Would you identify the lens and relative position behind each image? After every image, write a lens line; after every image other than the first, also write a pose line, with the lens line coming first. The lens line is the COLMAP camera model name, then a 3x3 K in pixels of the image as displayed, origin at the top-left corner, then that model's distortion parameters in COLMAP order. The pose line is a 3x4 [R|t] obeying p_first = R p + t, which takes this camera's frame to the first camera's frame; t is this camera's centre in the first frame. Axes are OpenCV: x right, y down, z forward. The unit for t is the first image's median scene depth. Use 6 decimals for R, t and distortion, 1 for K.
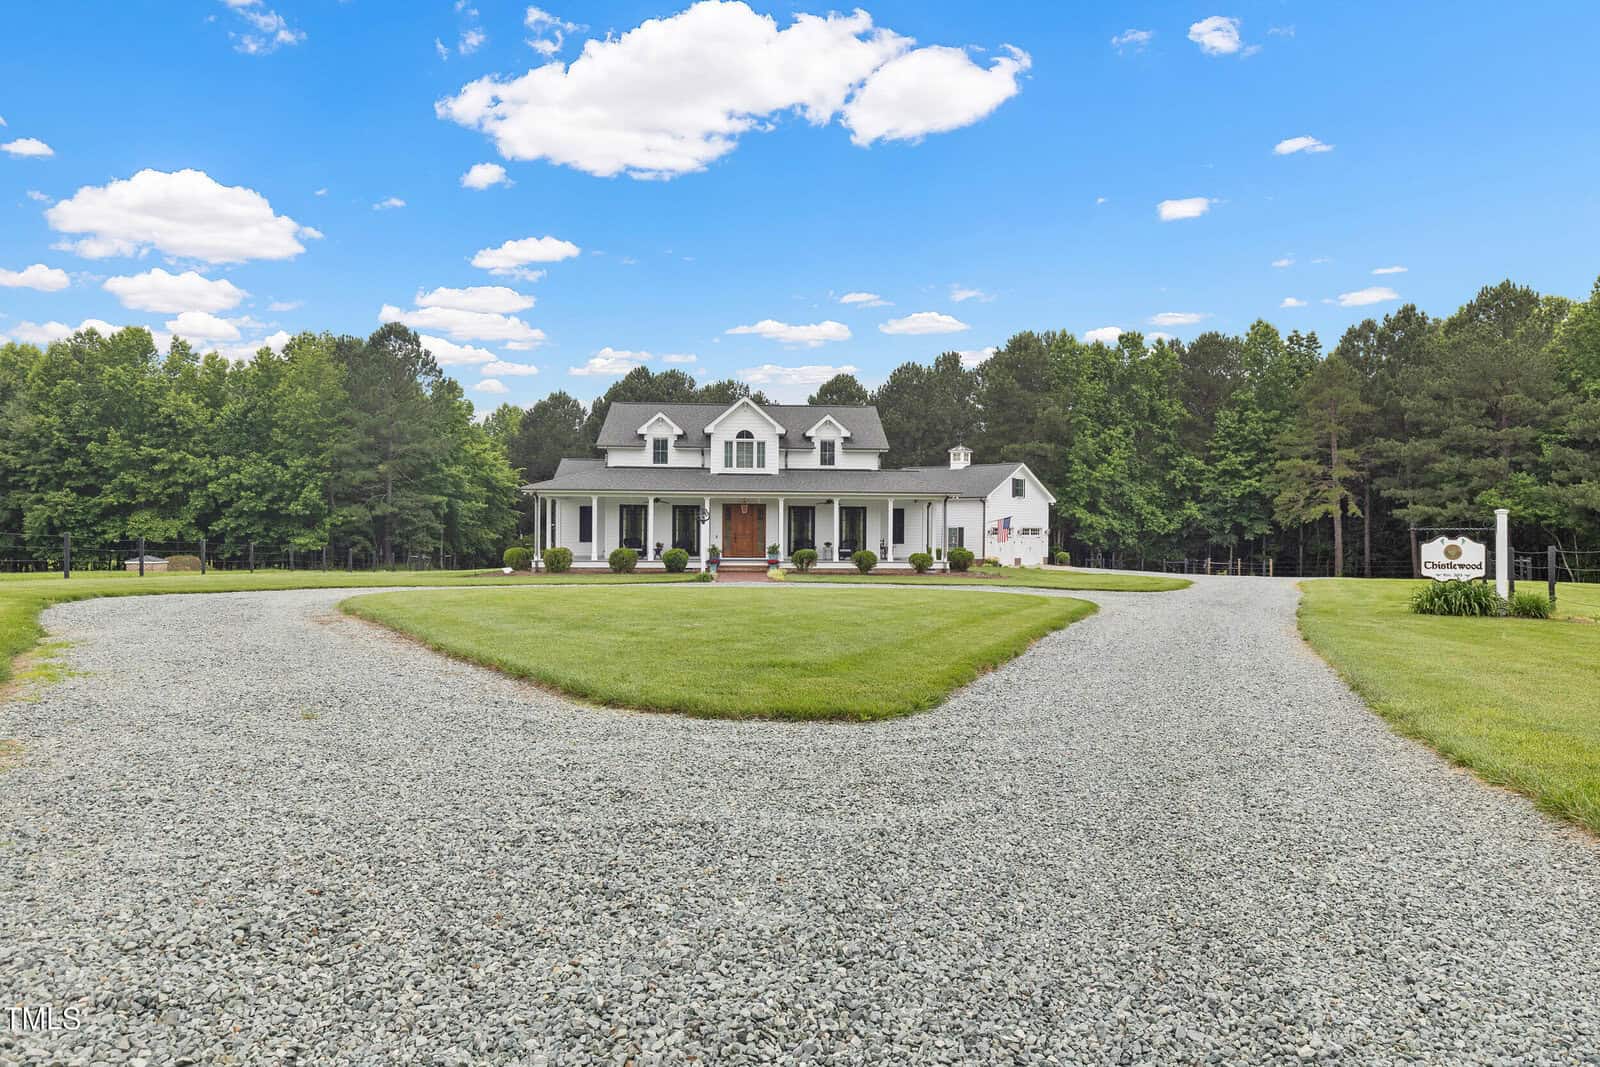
lens RADIAL K [[1040.8, 0, 824.3], [0, 1040.8, 533.0], [0, 0, 1]] dist [0.001973, 0.000060]
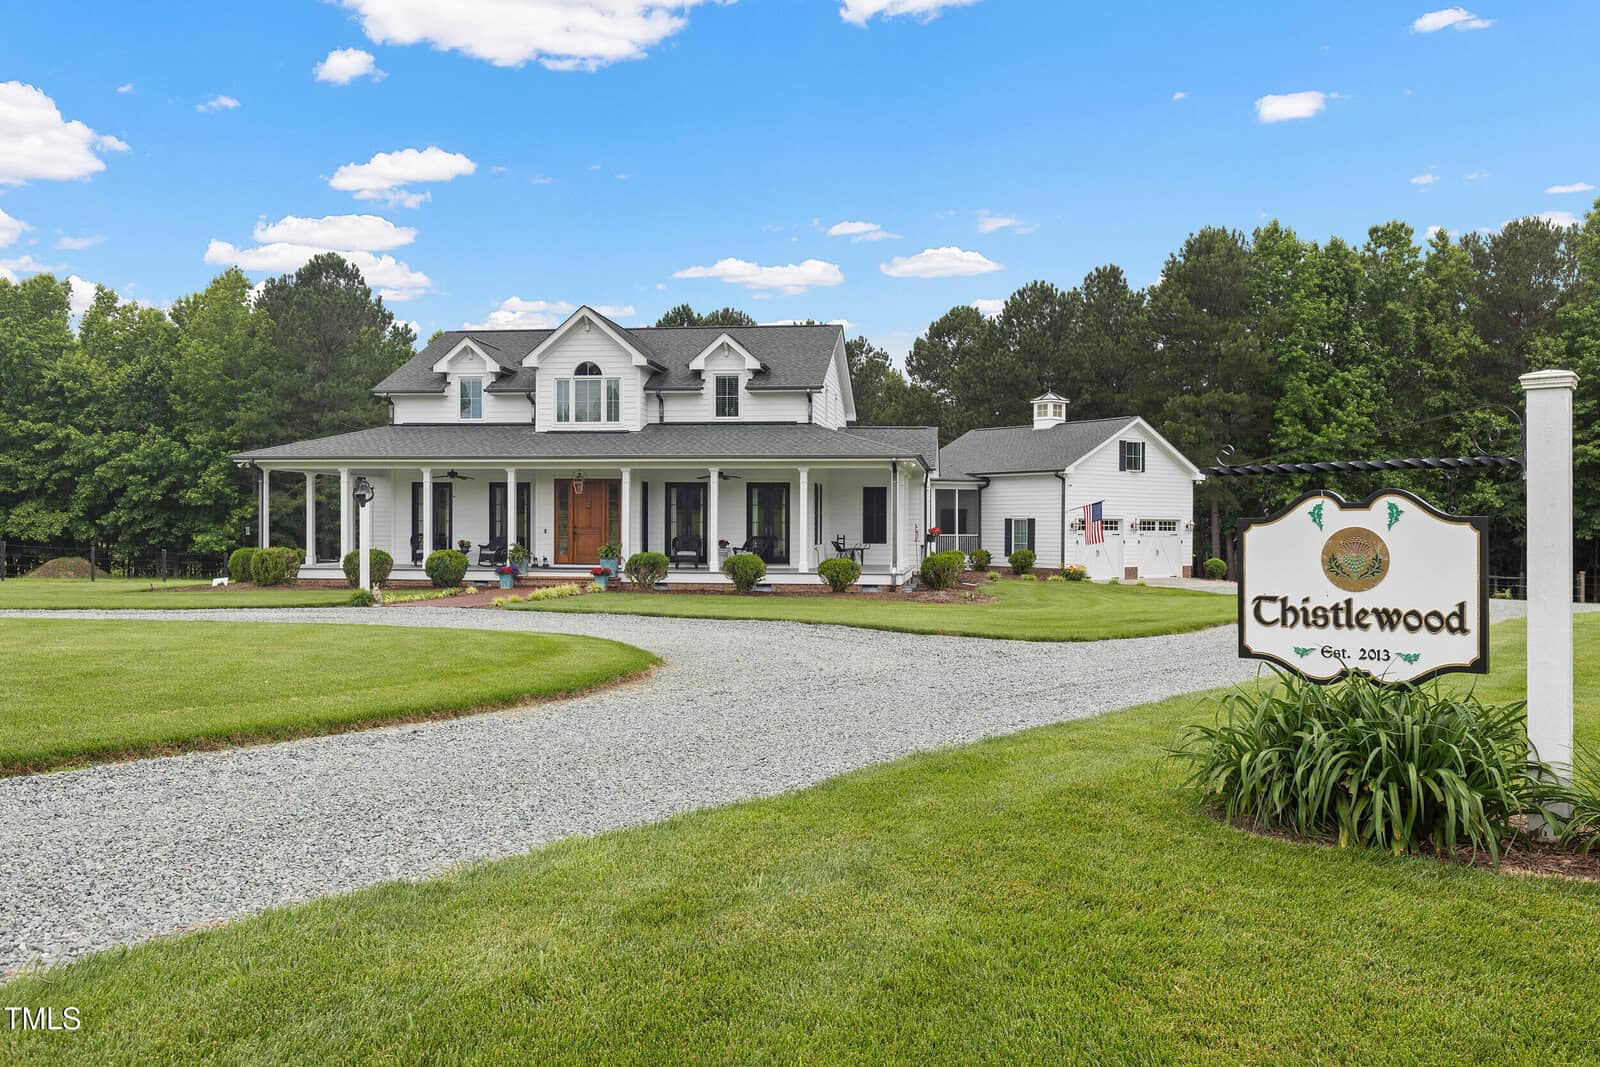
lens RADIAL K [[1278.2, 0, 800.0], [0, 1278.2, 533.5], [0, 0, 1]] dist [-0.001398, -0.001117]
pose [[0.976020, 0.000283, -0.217680, 0.137713], [-0.000274, 1.000000, 0.000069, 0.003133], [0.217680, -0.000007, 0.976020, 0.172954]]
